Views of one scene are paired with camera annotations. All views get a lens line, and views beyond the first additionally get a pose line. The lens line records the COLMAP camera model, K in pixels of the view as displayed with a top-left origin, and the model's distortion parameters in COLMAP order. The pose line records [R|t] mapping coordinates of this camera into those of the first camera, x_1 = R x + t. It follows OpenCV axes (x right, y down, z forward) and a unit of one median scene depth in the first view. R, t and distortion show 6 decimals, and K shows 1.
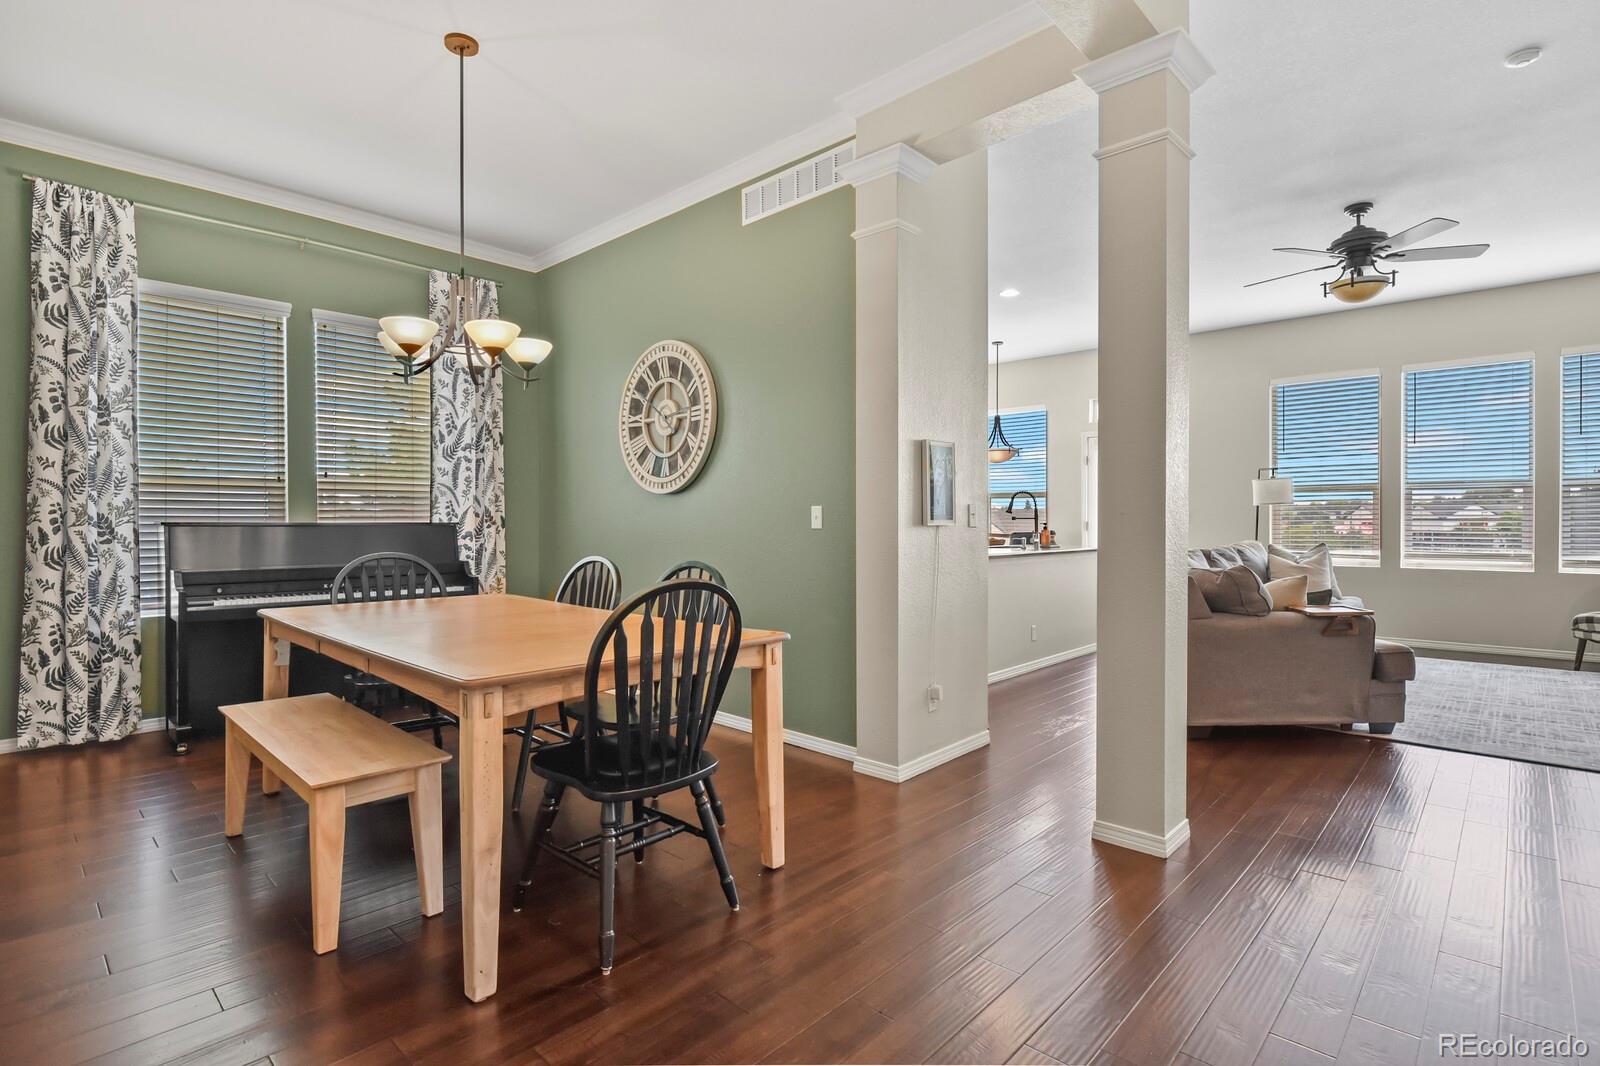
lens RADIAL K [[774.6, 0, 805.8], [0, 774.6, 529.9], [0, 0, 1]] dist [-0.004727, -0.006409]
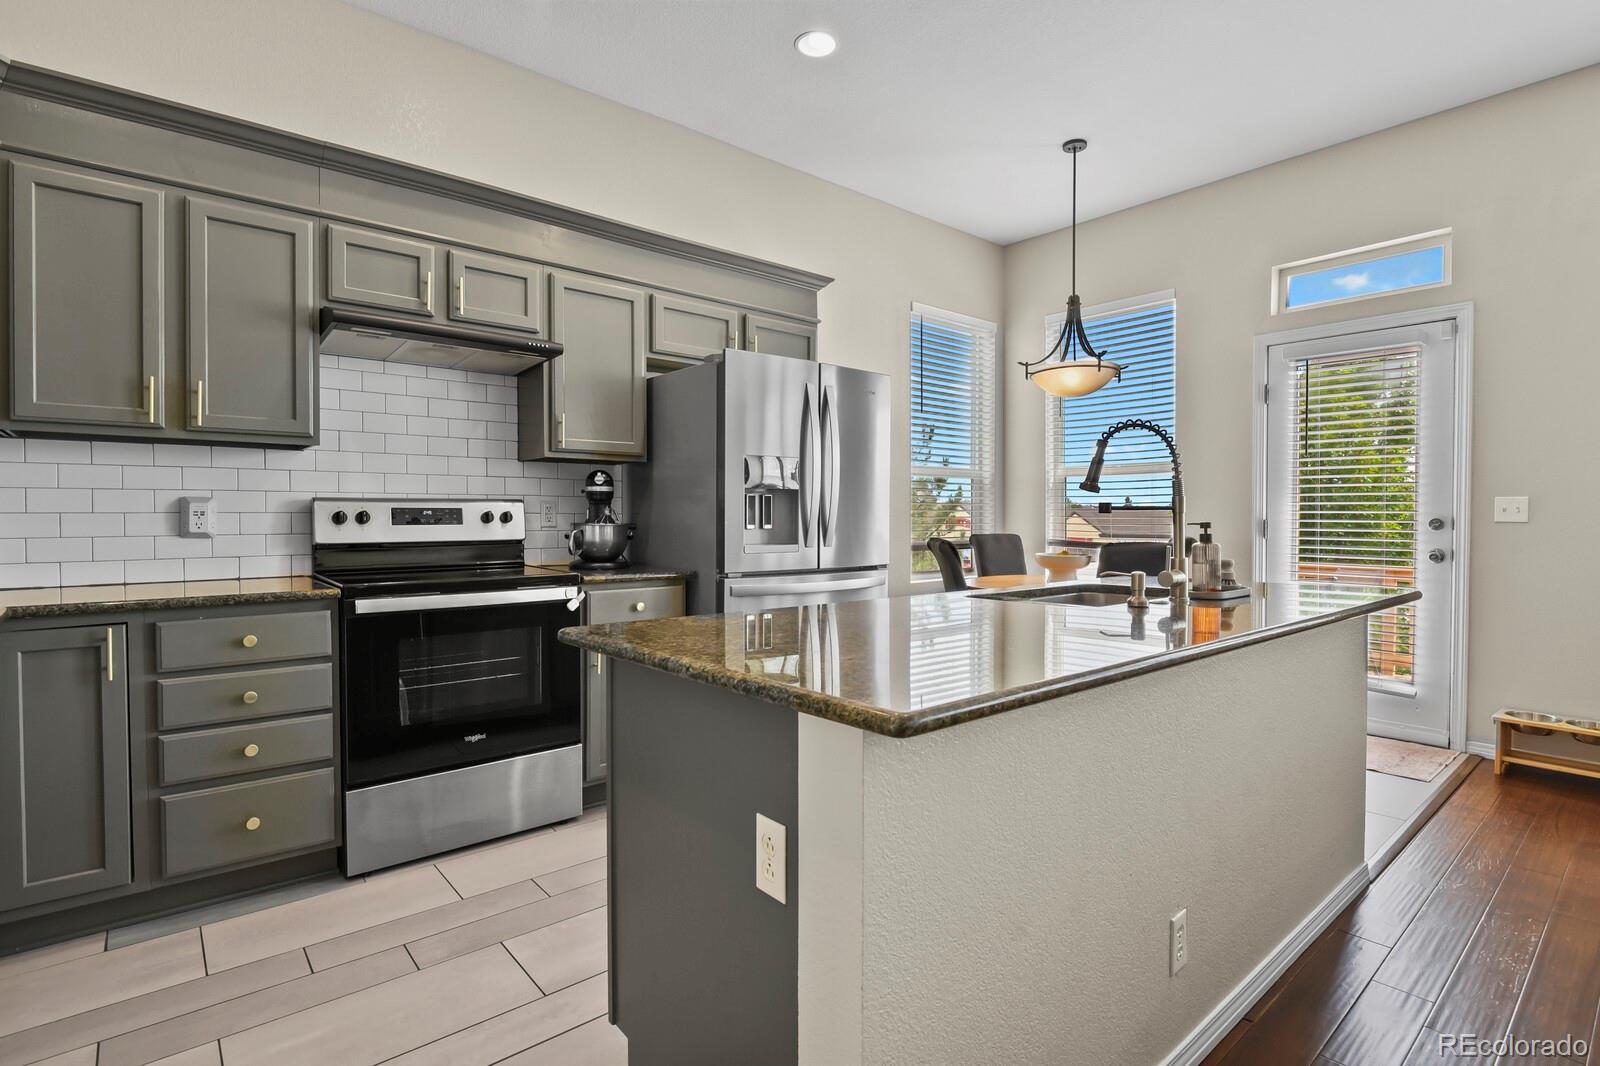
lens RADIAL K [[774.6, 0, 805.8], [0, 774.6, 529.9], [0, 0, 1]] dist [-0.004727, -0.006409]
pose [[0.993346, 0.003055, -0.115131, 0.256597], [-0.002879, 0.999994, 0.001693, -0.008785], [0.115135, -0.001350, 0.993349, 0.938674]]
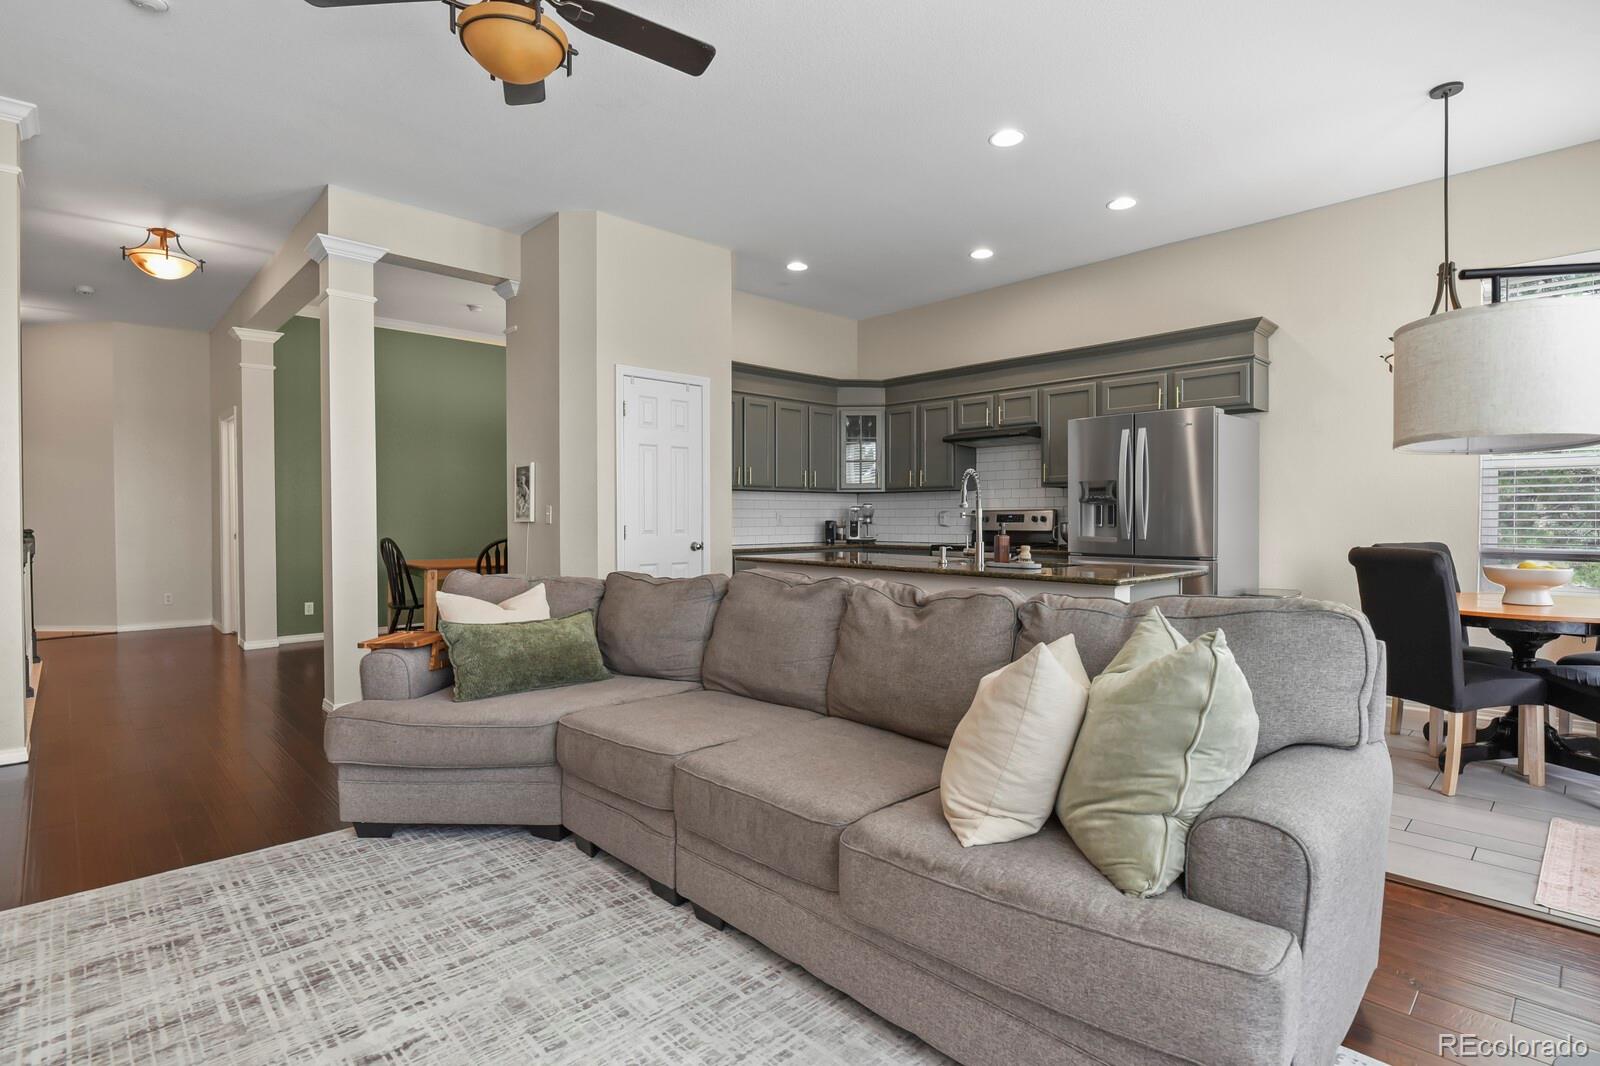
lens RADIAL K [[777.1, 0, 807.0], [0, 777.1, 528.9], [0, 0, 1]] dist [-0.003810, -0.002032]
pose [[-0.050687, 0.017342, -0.998564, 1.256910], [-0.012640, 0.999758, 0.018004, -0.019855], [0.998635, 0.013534, -0.050455, 1.264948]]
